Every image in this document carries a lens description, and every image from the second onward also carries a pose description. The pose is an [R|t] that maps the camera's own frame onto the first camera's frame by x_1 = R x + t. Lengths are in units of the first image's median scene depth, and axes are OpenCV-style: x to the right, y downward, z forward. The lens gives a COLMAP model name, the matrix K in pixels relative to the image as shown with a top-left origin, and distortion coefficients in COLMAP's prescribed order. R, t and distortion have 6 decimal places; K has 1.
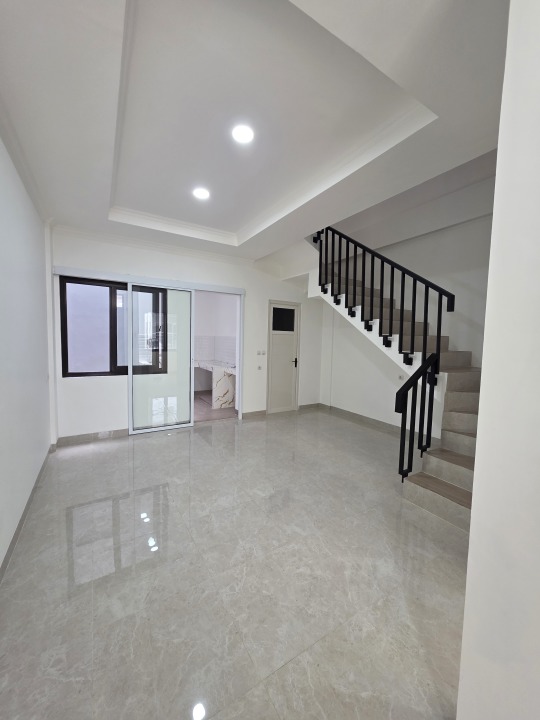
lens RADIAL K [[285.7, 0, 273.1], [0, 285.7, 358.7], [0, 0, 1]] dist [0.000361, 0.000176]
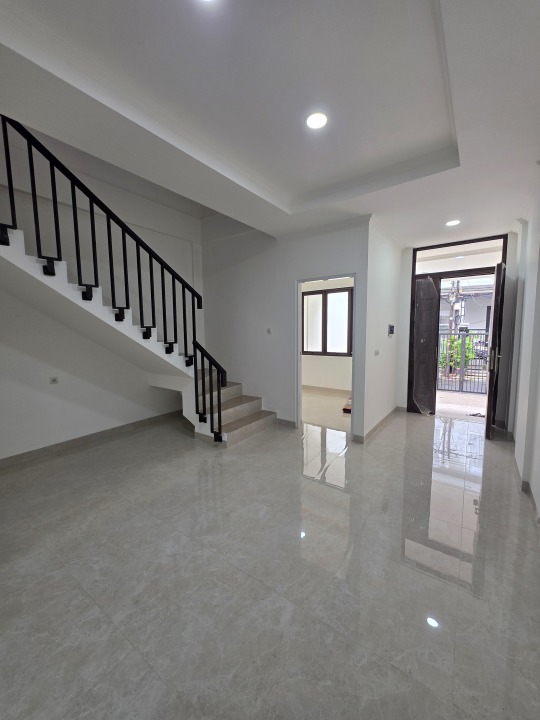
lens RADIAL K [[285.7, 0, 272.7], [0, 285.7, 359.4], [0, 0, 1]] dist [0.000361, 0.000176]
pose [[-0.400437, -0.113922, 0.909215, -0.794402], [0.059264, 0.986944, 0.149762, -0.113732], [-0.914406, 0.113854, -0.388458, 1.253597]]
